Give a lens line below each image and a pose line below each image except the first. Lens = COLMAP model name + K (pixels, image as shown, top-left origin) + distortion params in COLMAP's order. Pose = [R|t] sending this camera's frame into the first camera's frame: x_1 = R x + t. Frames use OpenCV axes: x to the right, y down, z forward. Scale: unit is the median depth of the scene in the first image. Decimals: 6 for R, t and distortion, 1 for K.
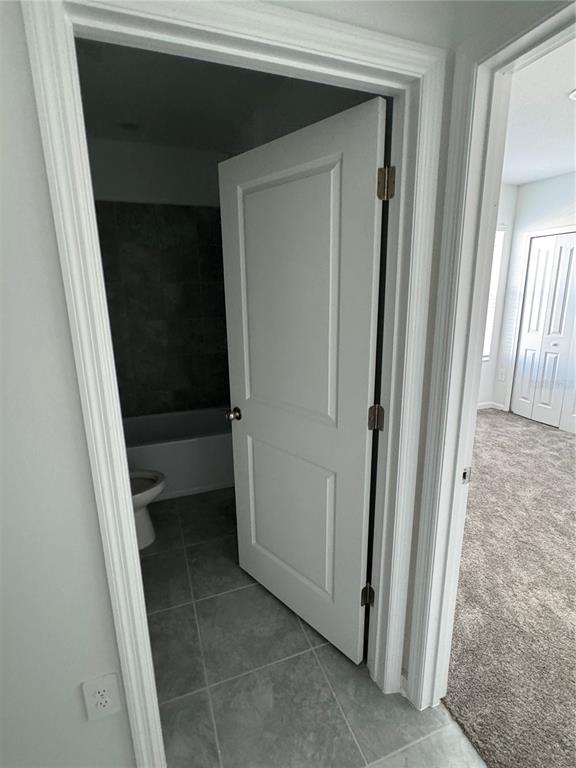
lens RADIAL K [[381.4, 0, 287.1], [0, 381.4, 382.0], [0, 0, 1]] dist [-0.005800, -0.000283]
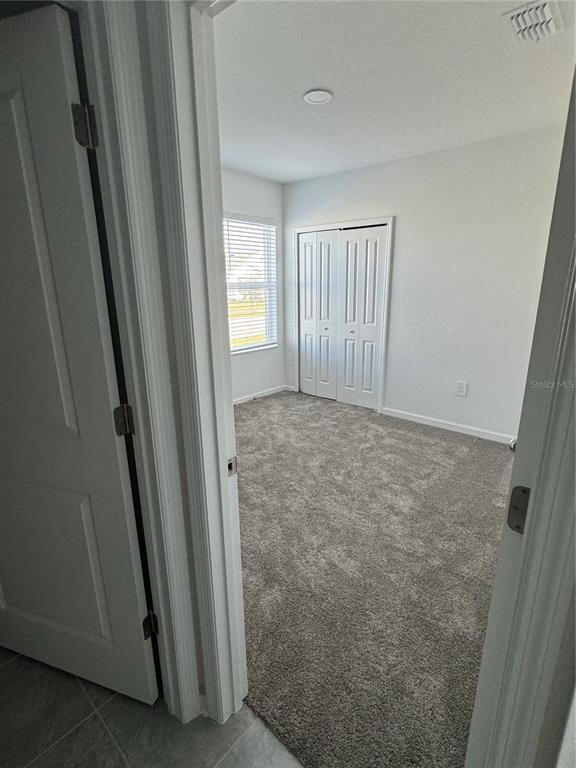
lens RADIAL K [[381.4, 0, 289.6], [0, 381.4, 385.0], [0, 0, 1]] dist [-0.005800, -0.000283]
pose [[0.880120, -0.118222, 0.459797, 0.148530], [0.109925, 0.992926, 0.044887, 0.016919], [-0.461851, 0.011037, 0.886889, 0.081674]]
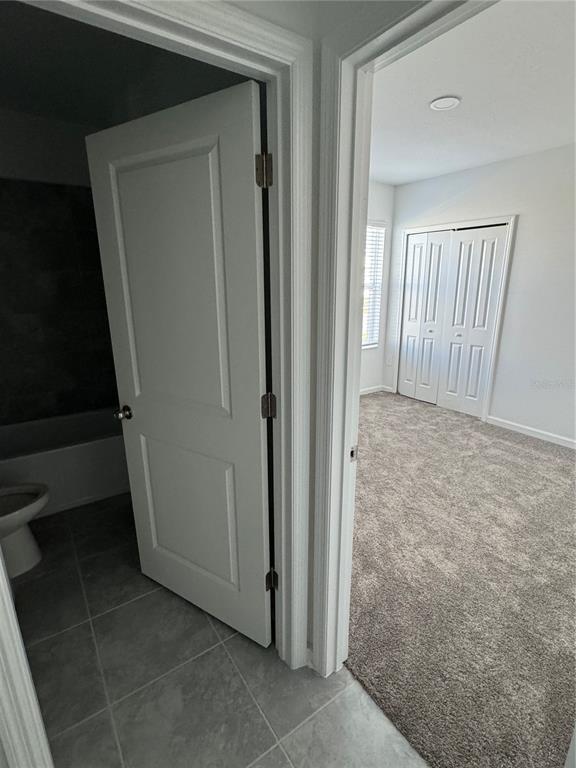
lens RADIAL K [[381.4, 0, 285.6], [0, 381.4, 384.5], [0, 0, 1]] dist [-0.005800, -0.000283]
pose [[0.970321, -0.056919, 0.235025, 0.034788], [0.051100, 0.998219, 0.030782, 0.007317], [-0.236359, -0.017858, 0.971502, 0.005697]]
